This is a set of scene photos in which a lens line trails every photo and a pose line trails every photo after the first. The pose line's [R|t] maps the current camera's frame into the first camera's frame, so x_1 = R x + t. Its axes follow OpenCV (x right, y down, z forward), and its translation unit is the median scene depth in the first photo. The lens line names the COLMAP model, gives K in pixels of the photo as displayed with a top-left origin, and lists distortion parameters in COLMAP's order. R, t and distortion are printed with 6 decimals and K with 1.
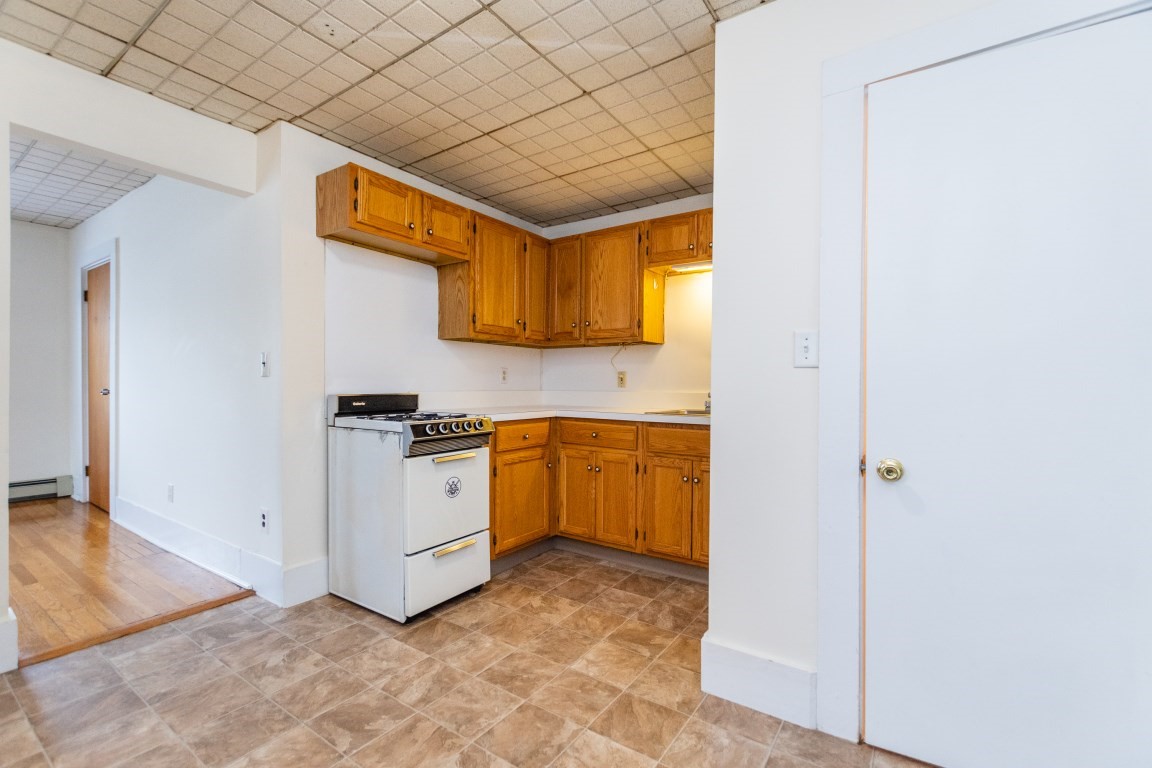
lens RADIAL K [[515.7, 0, 640.3], [0, 515.7, 388.5], [0, 0, 1]] dist [0.027250, -0.000728]
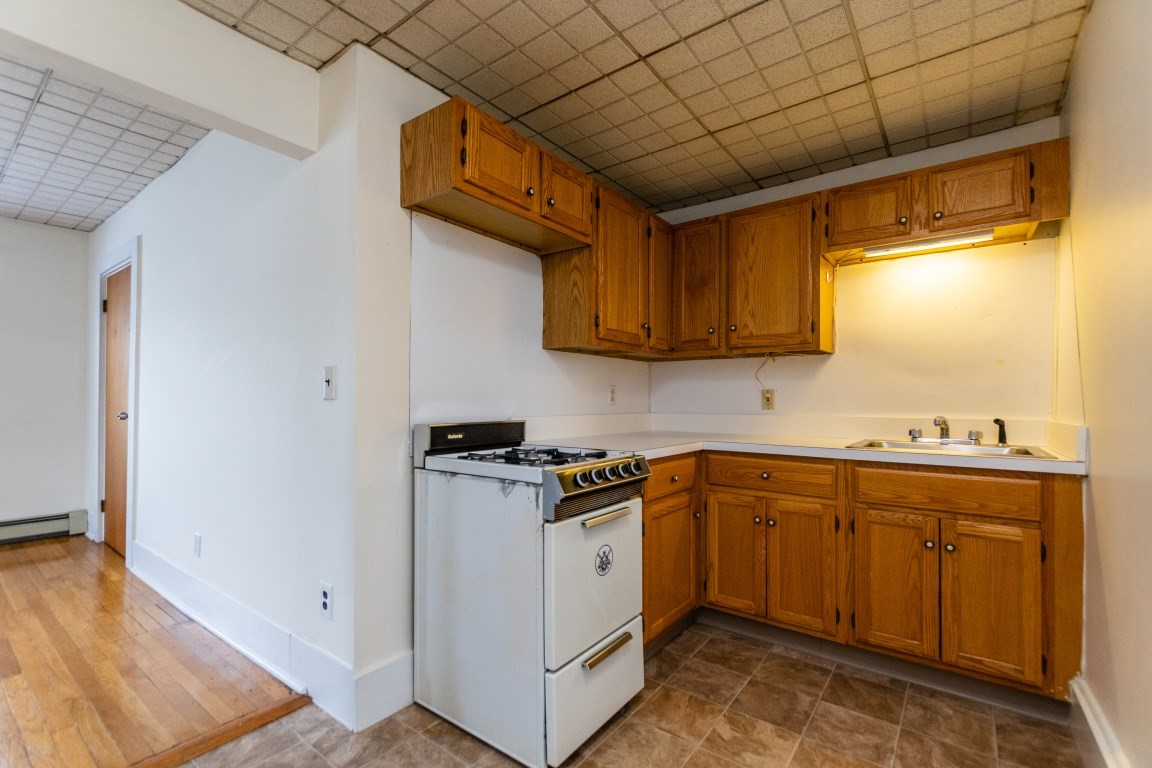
lens RADIAL K [[518.2, 0, 669.4], [0, 518.2, 394.5], [0, 0, 1]] dist [0.018562, -0.000082]
pose [[0.999987, -0.004772, 0.001893, -0.229962], [0.004808, 0.999801, -0.019349, -0.012989], [-0.001800, 0.019358, 0.999811, 0.256792]]
